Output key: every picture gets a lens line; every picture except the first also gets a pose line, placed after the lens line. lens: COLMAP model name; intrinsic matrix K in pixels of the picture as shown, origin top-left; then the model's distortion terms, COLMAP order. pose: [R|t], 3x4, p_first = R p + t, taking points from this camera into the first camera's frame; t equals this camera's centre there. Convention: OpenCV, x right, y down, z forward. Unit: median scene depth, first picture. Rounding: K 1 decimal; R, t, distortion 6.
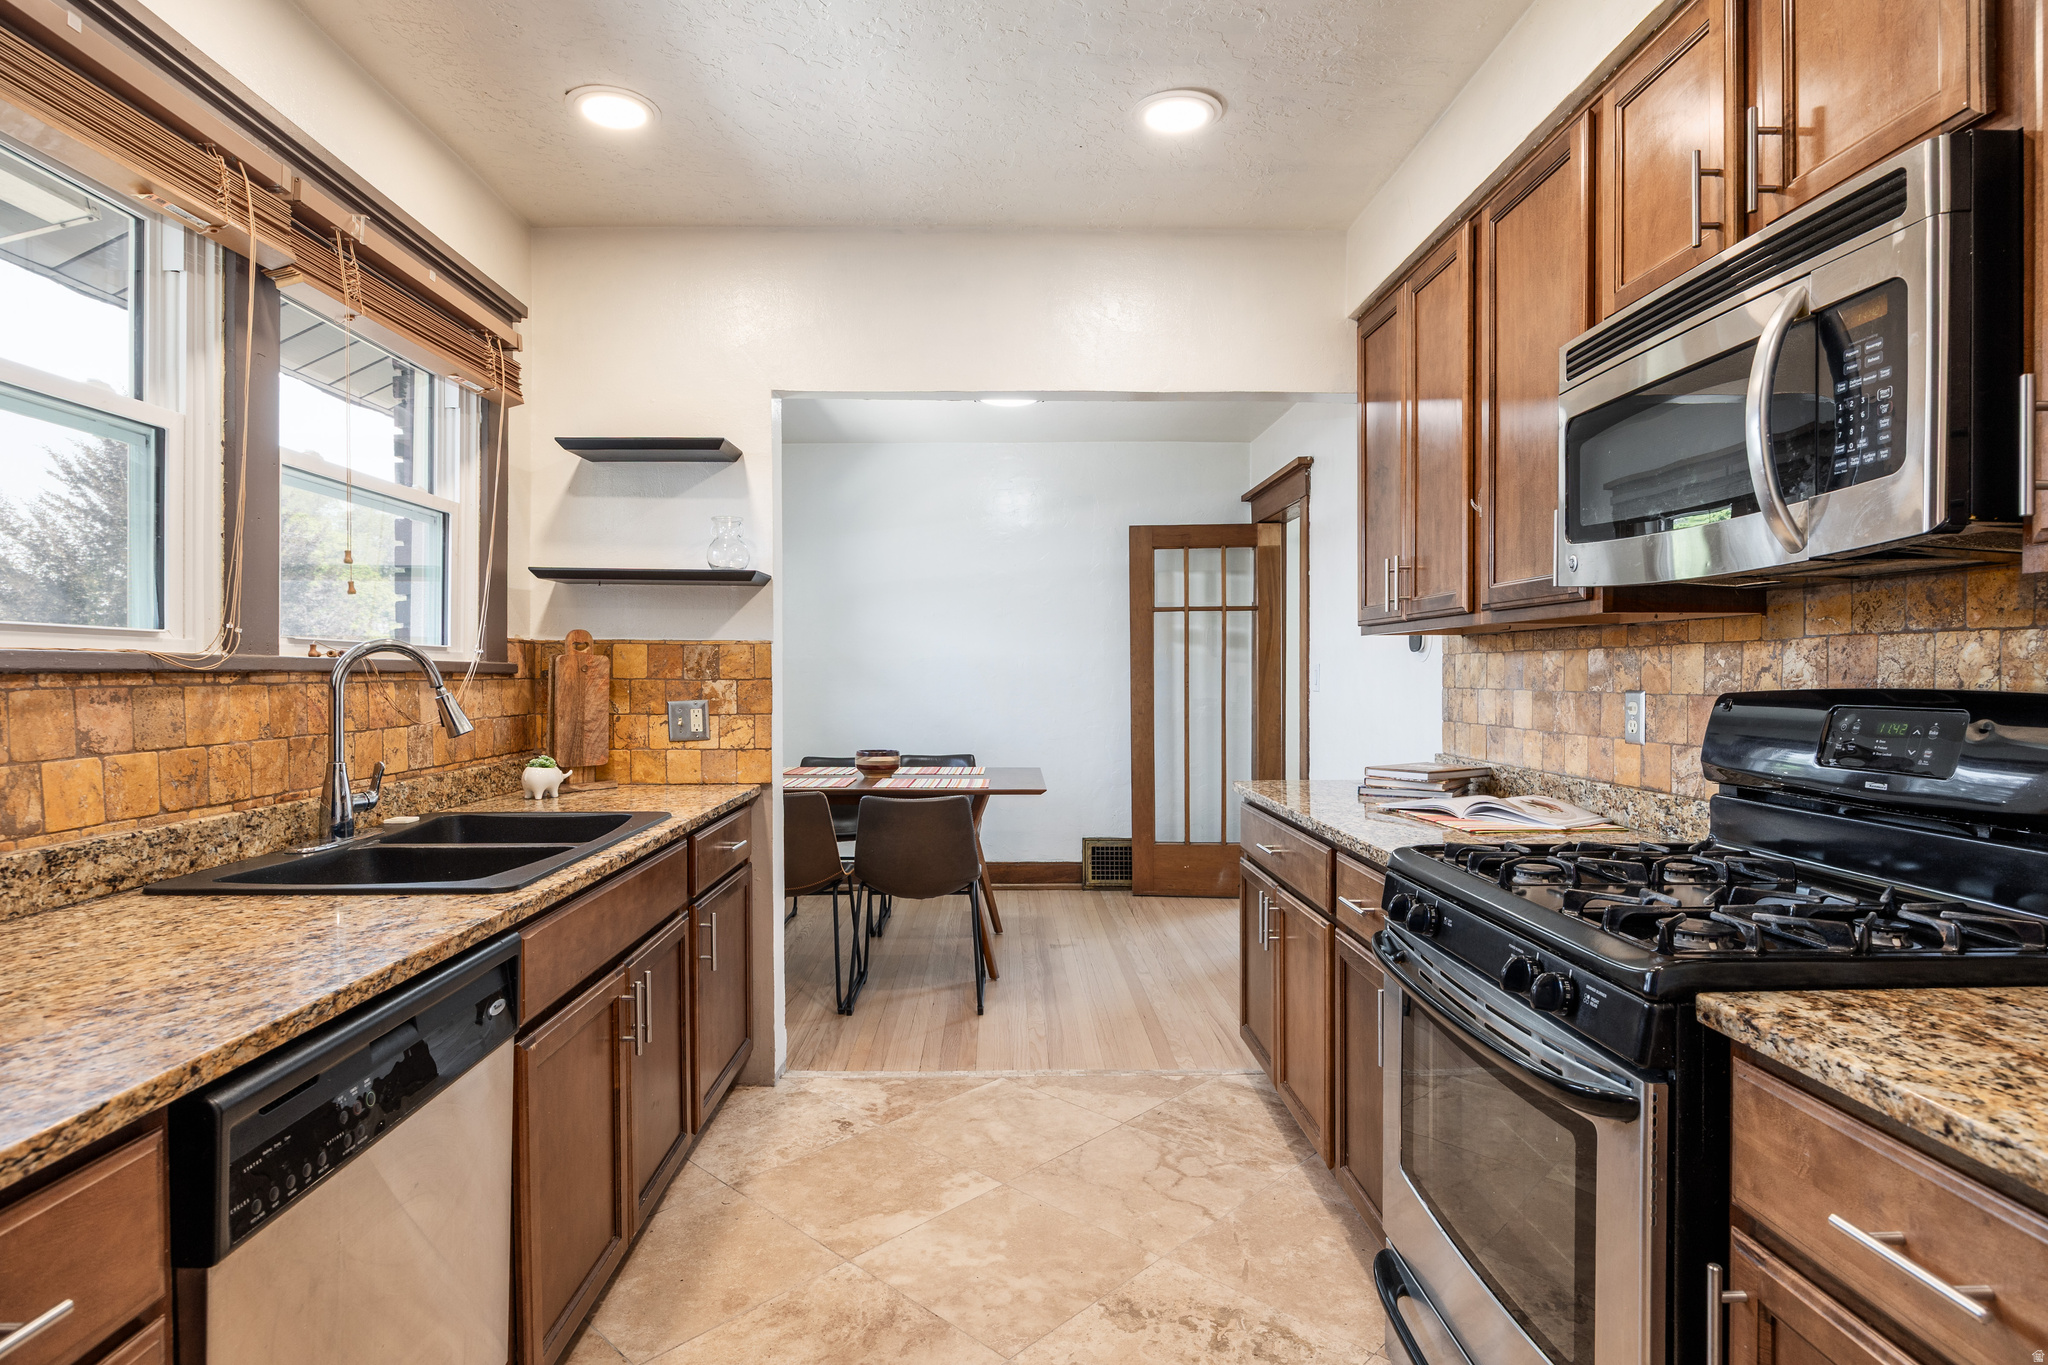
lens RADIAL K [[1071.0, 0, 1059.0], [0, 1071.0, 676.5], [0, 0, 1]] dist [-0.012059, 0.004725]
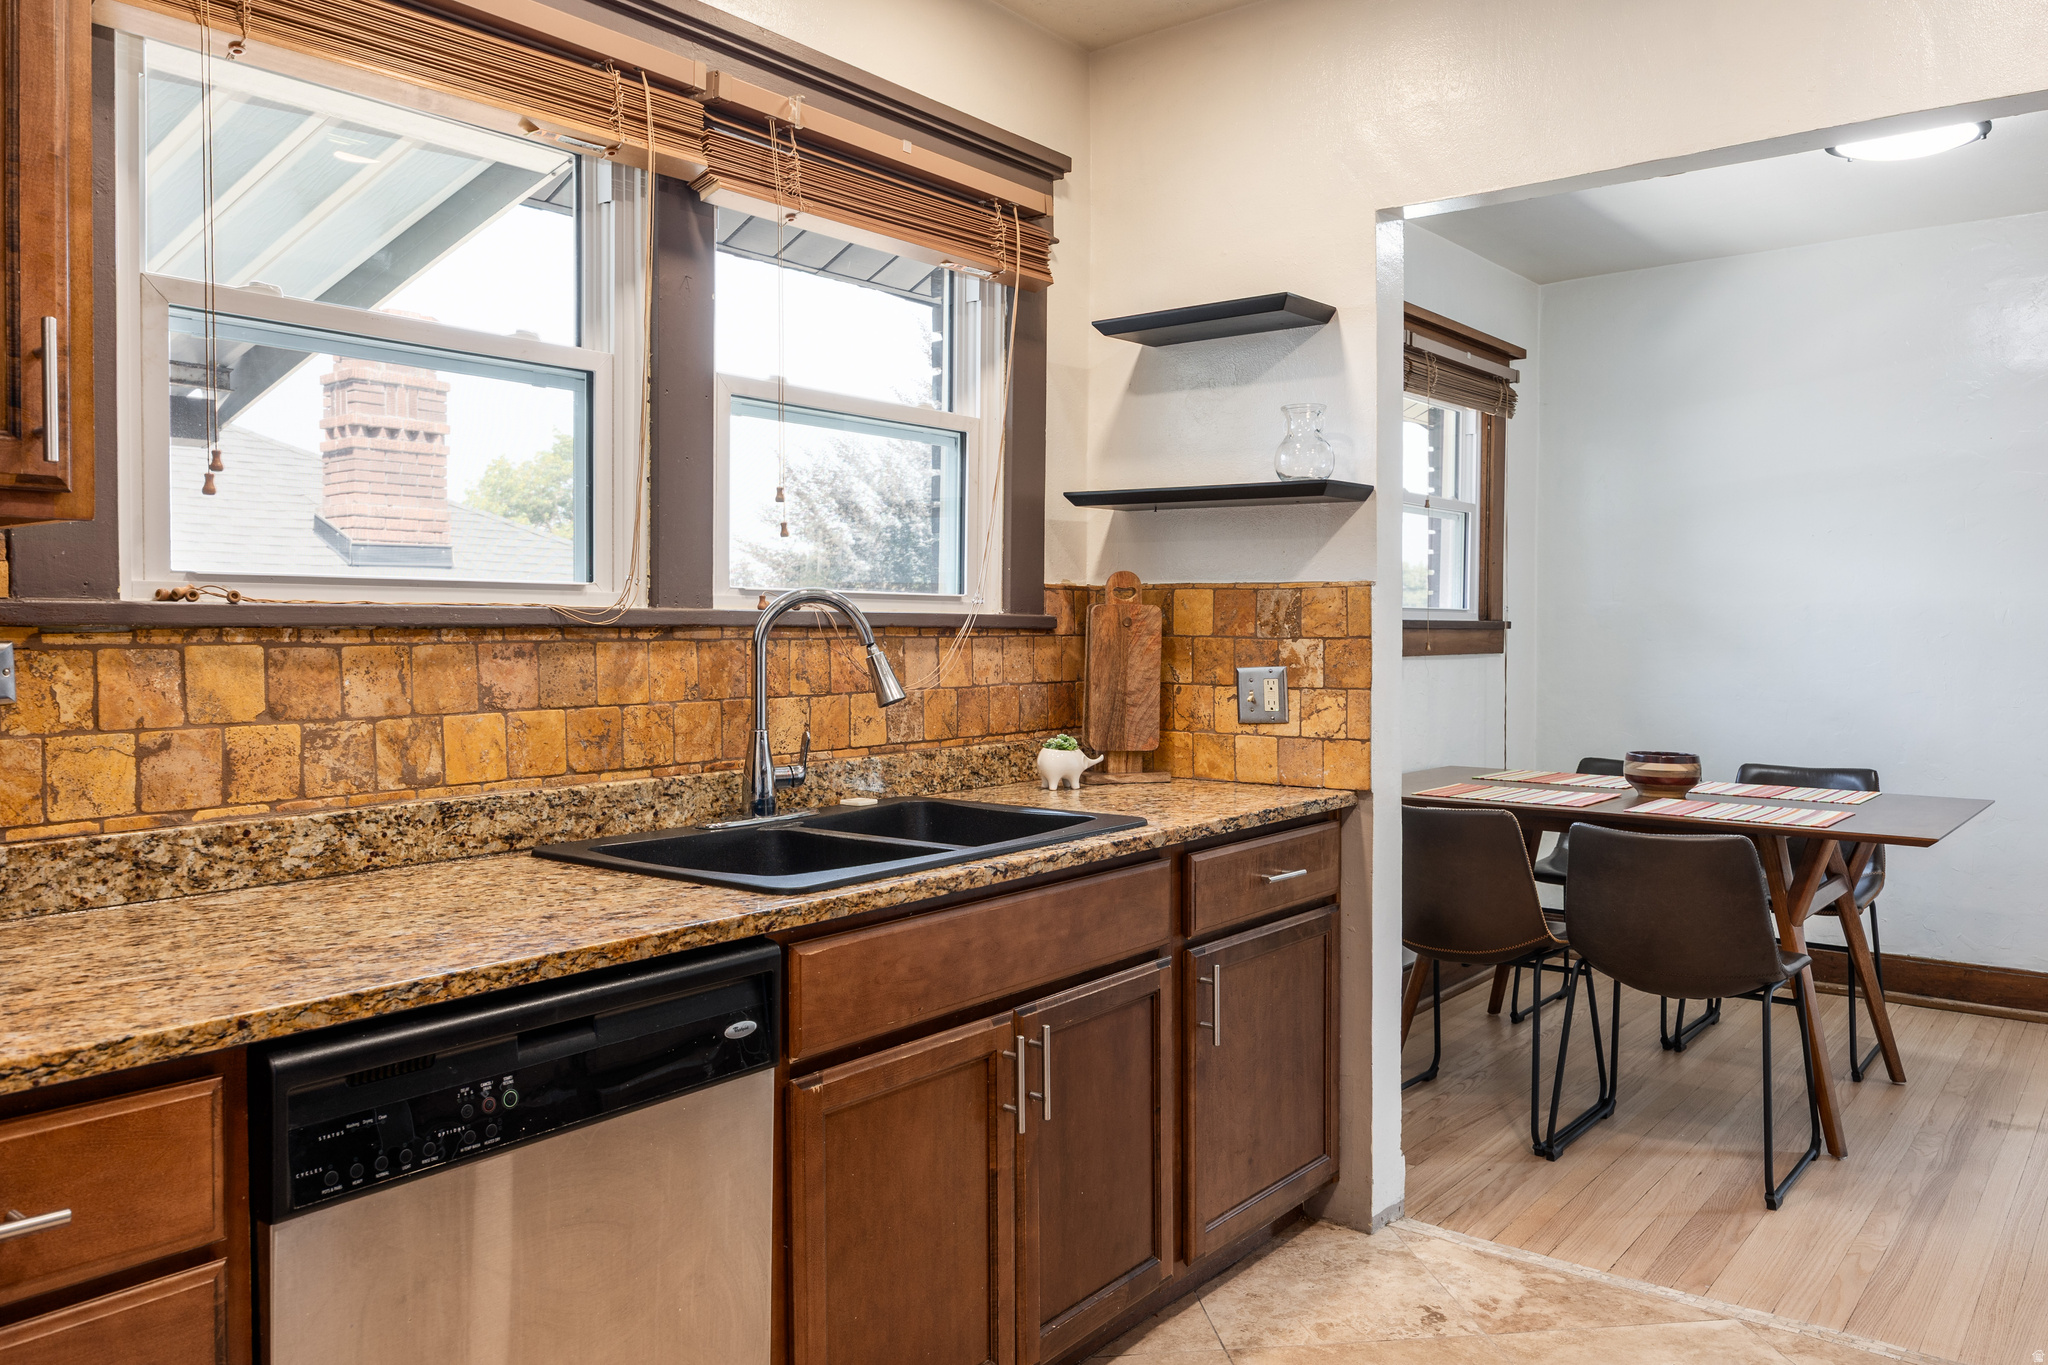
lens RADIAL K [[1559.1, 0, 1039.2], [0, 1559.1, 656.6], [0, 0, 1]] dist [-0.001935, 0.006170]
pose [[0.765123, 0.015323, -0.643702, 0.303047], [-0.004936, 0.999827, 0.017933, -0.003742], [0.643865, -0.010544, 0.765066, 0.153772]]
